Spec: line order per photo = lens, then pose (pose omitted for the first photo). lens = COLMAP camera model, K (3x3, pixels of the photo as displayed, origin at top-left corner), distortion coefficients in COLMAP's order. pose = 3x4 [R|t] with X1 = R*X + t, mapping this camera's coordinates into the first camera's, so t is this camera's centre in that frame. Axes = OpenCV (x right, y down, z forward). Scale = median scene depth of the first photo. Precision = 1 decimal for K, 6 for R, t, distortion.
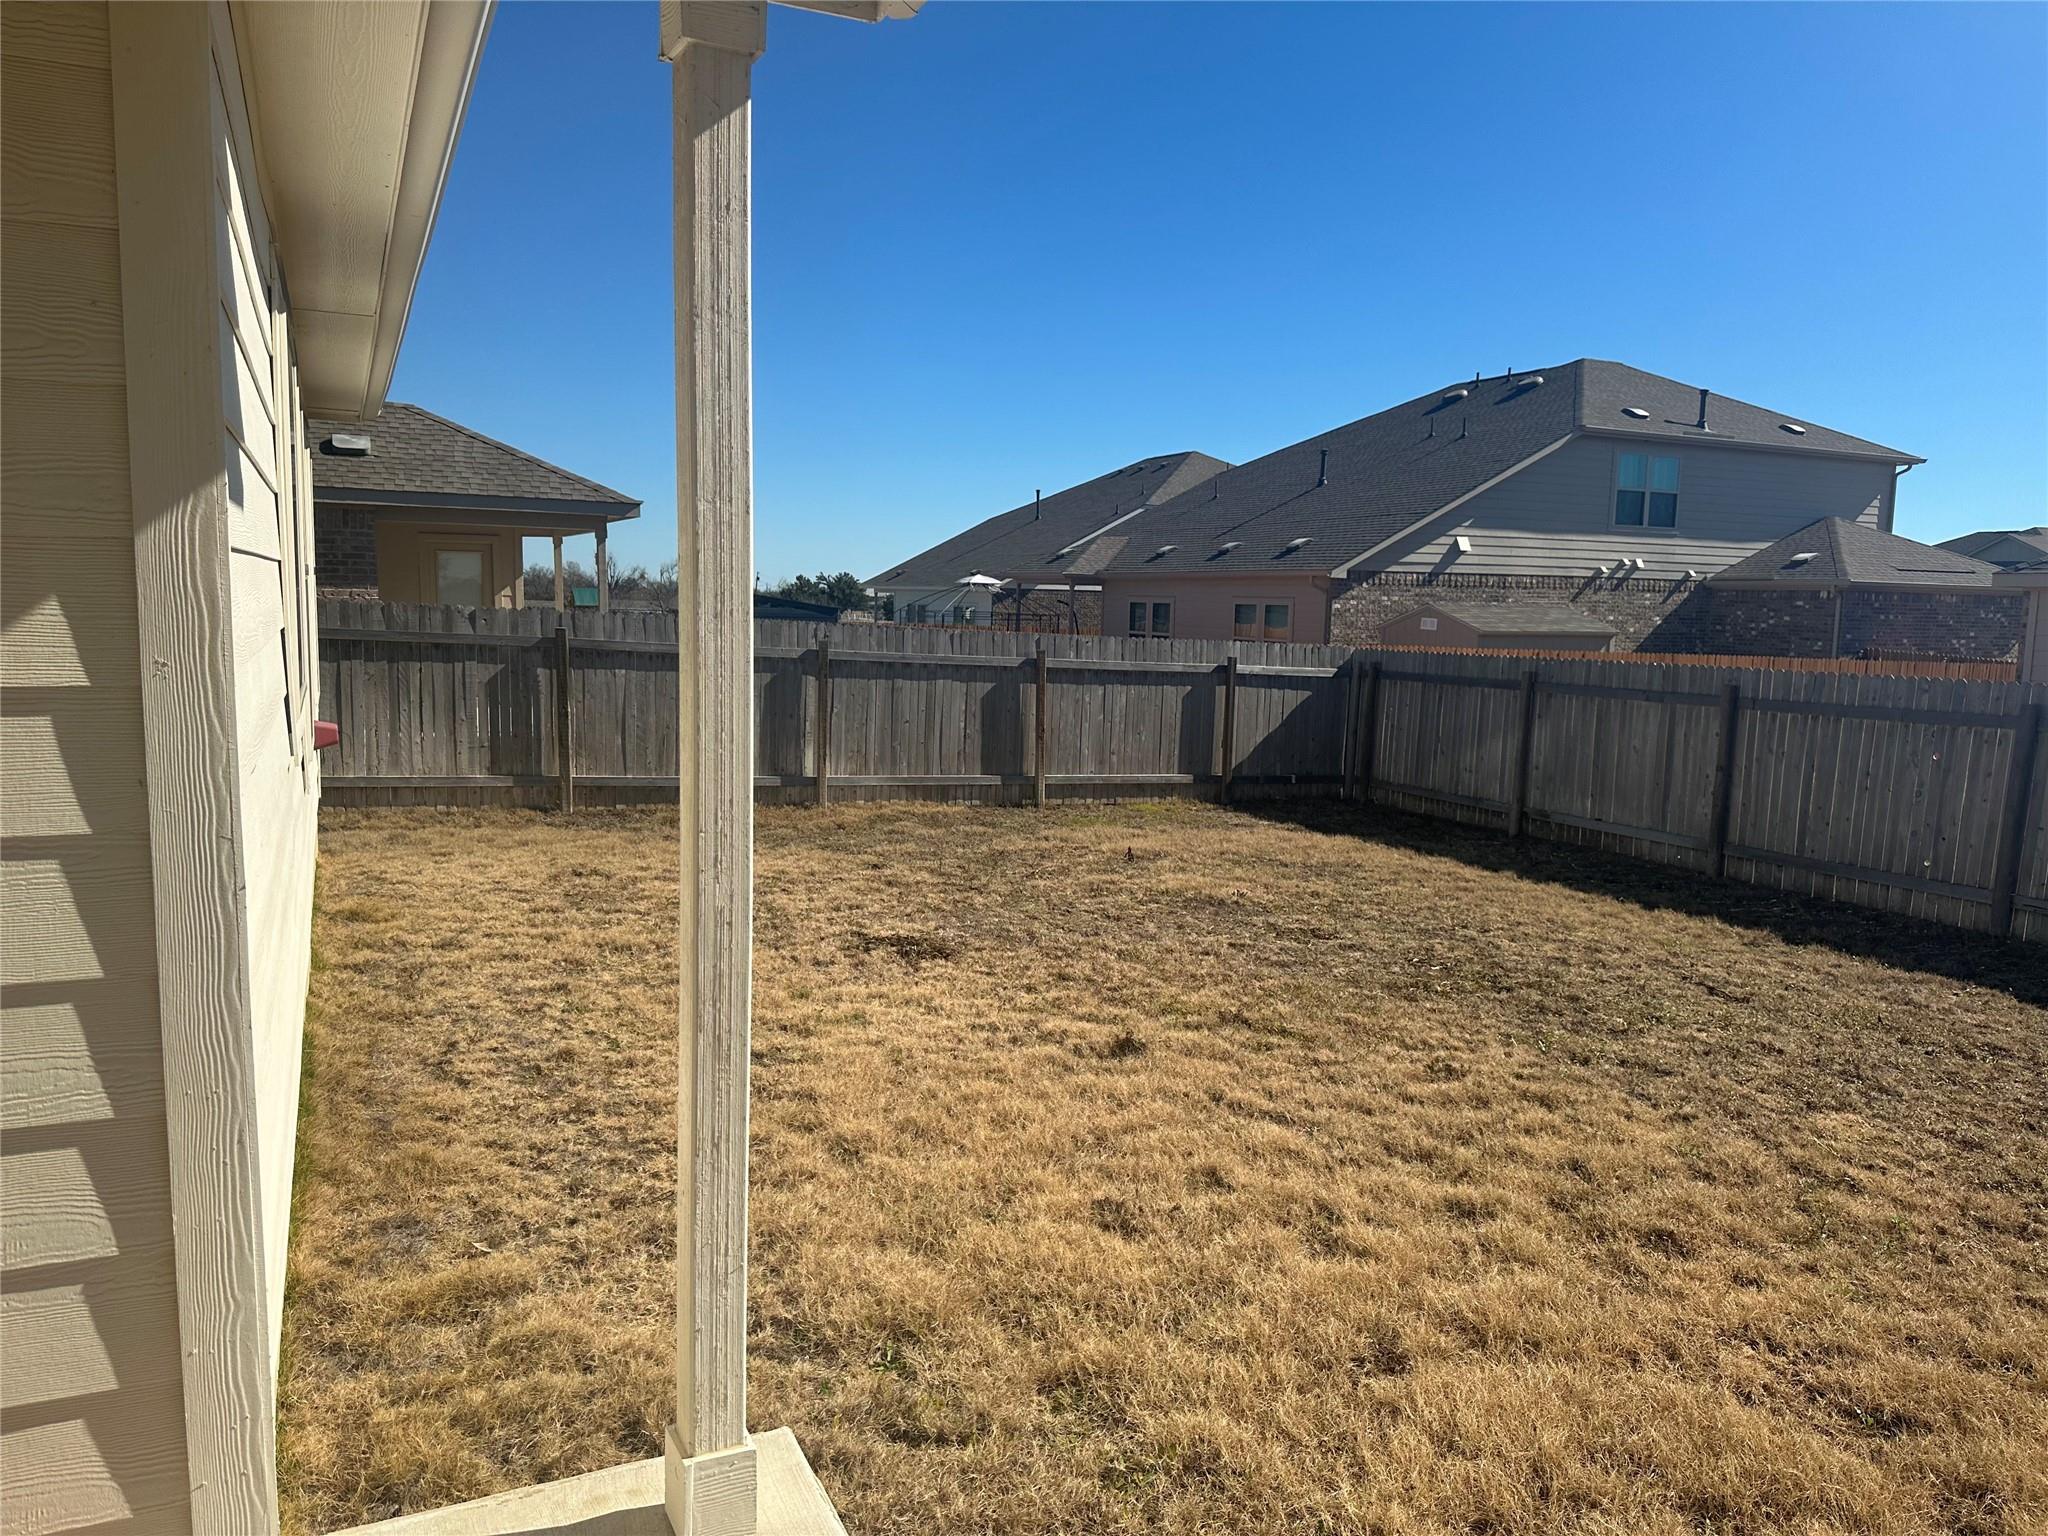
lens RADIAL K [[1440.6, 0, 1022.3], [0, 1440.6, 766.4], [0, 0, 1]] dist [0.010956, -0.012006]
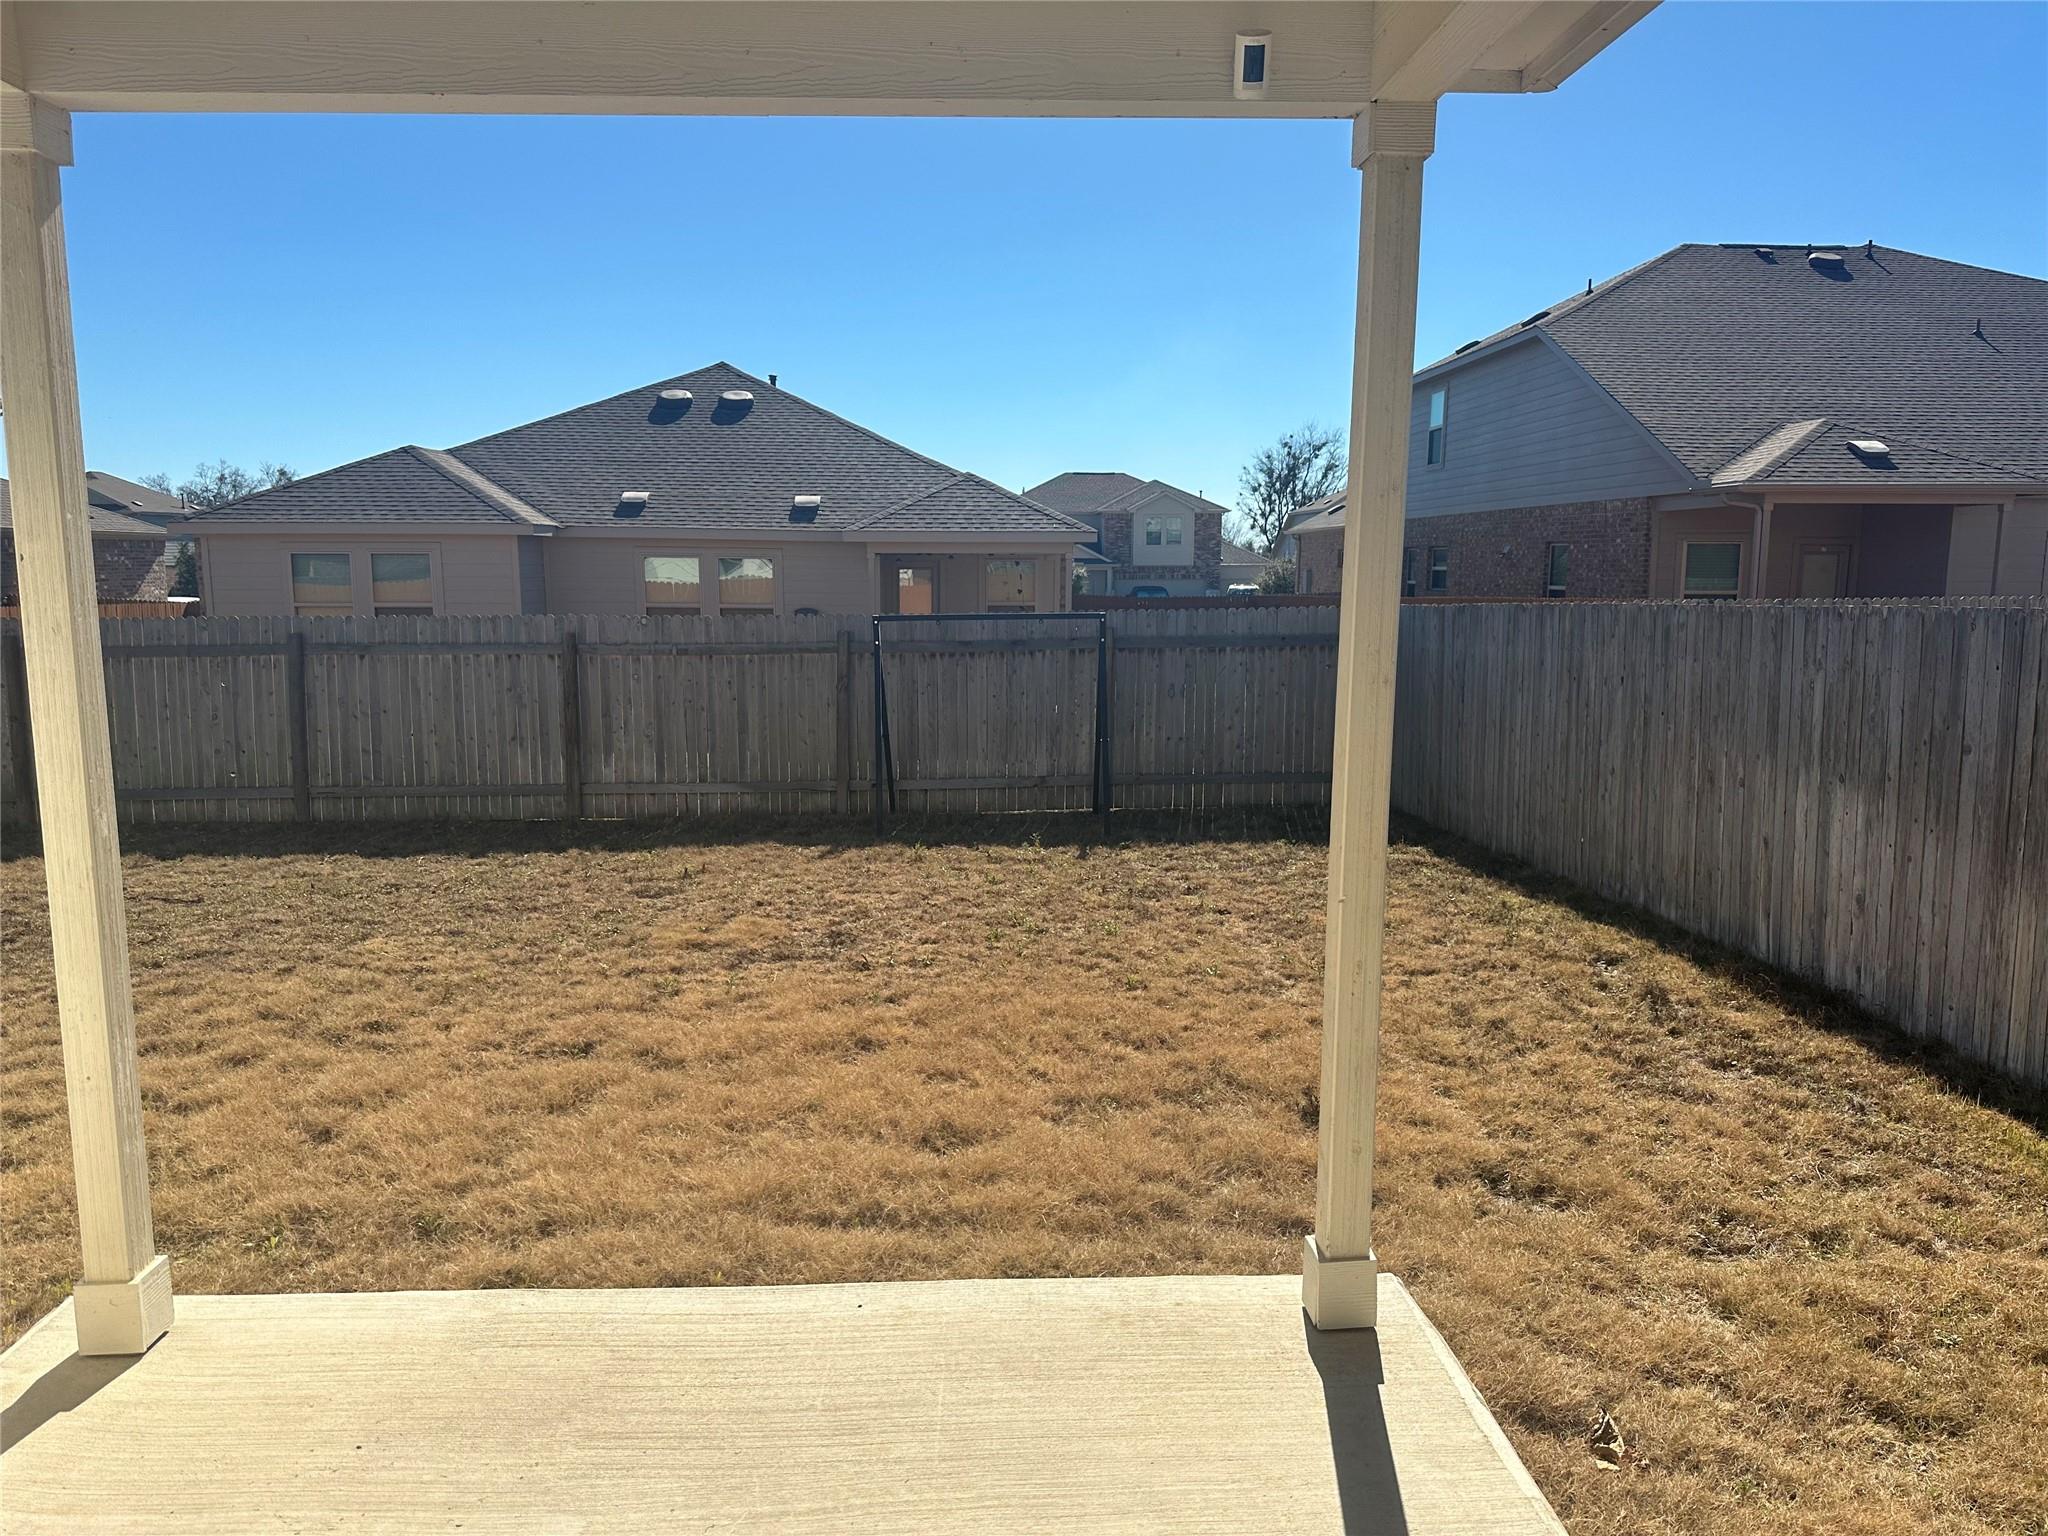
lens RADIAL K [[1440.6, 0, 1019.3], [0, 1440.6, 760.9], [0, 0, 1]] dist [0.010956, -0.012006]
pose [[0.373585, -0.146152, 0.916010, -0.216219], [0.112640, 0.987349, 0.111596, -0.003038], [-0.920732, 0.061489, 0.385321, -0.043826]]
